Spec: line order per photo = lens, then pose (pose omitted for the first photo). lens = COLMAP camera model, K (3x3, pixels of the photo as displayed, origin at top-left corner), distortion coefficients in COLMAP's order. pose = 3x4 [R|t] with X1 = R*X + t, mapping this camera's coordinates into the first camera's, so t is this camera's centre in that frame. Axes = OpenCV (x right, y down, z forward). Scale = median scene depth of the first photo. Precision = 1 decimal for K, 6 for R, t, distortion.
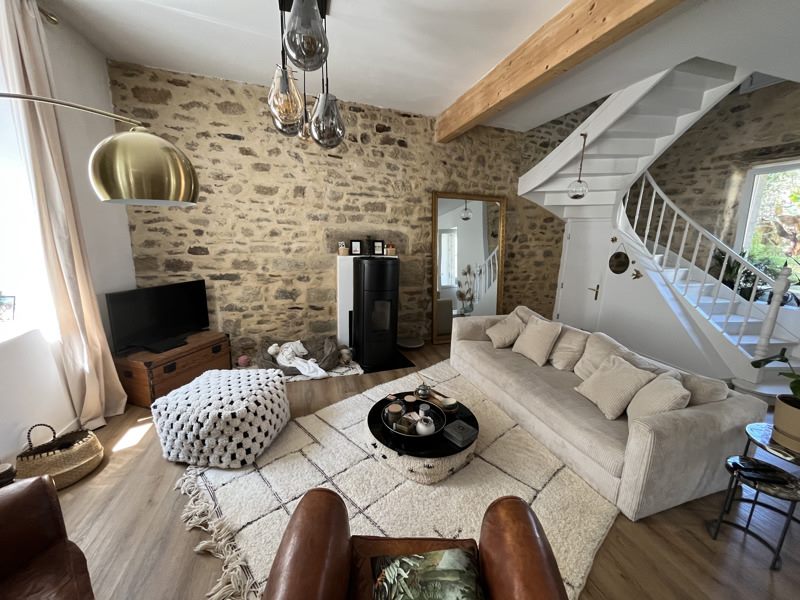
lens RADIAL K [[320.2, 0, 398.6], [0, 320.2, 300.7], [0, 0, 1]] dist [-0.005690, 0.000053]
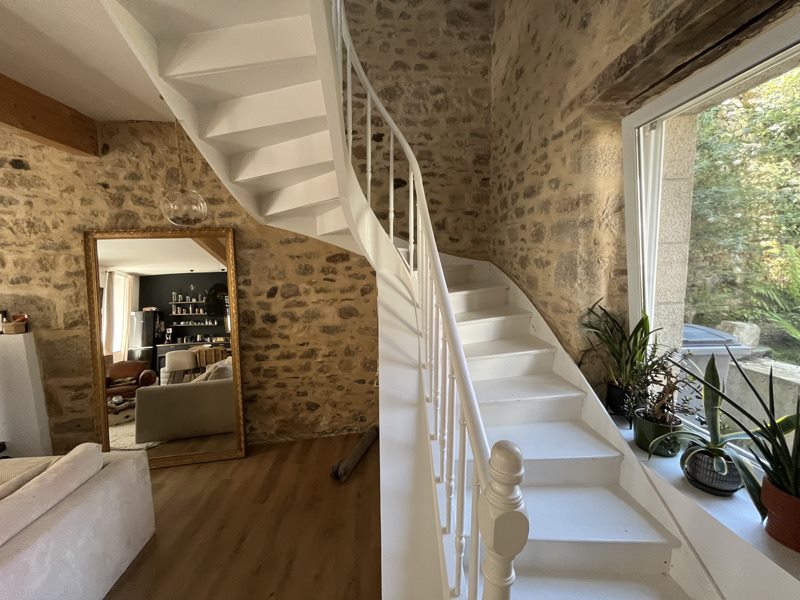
lens RADIAL K [[320.2, 0, 400.6], [0, 320.2, 299.9], [0, 0, 1]] dist [-0.005690, 0.000053]
pose [[0.976422, -0.031247, -0.213596, 0.902864], [0.010239, 0.995059, -0.098761, -0.142768], [0.215626, 0.094245, 0.971917, 0.562381]]
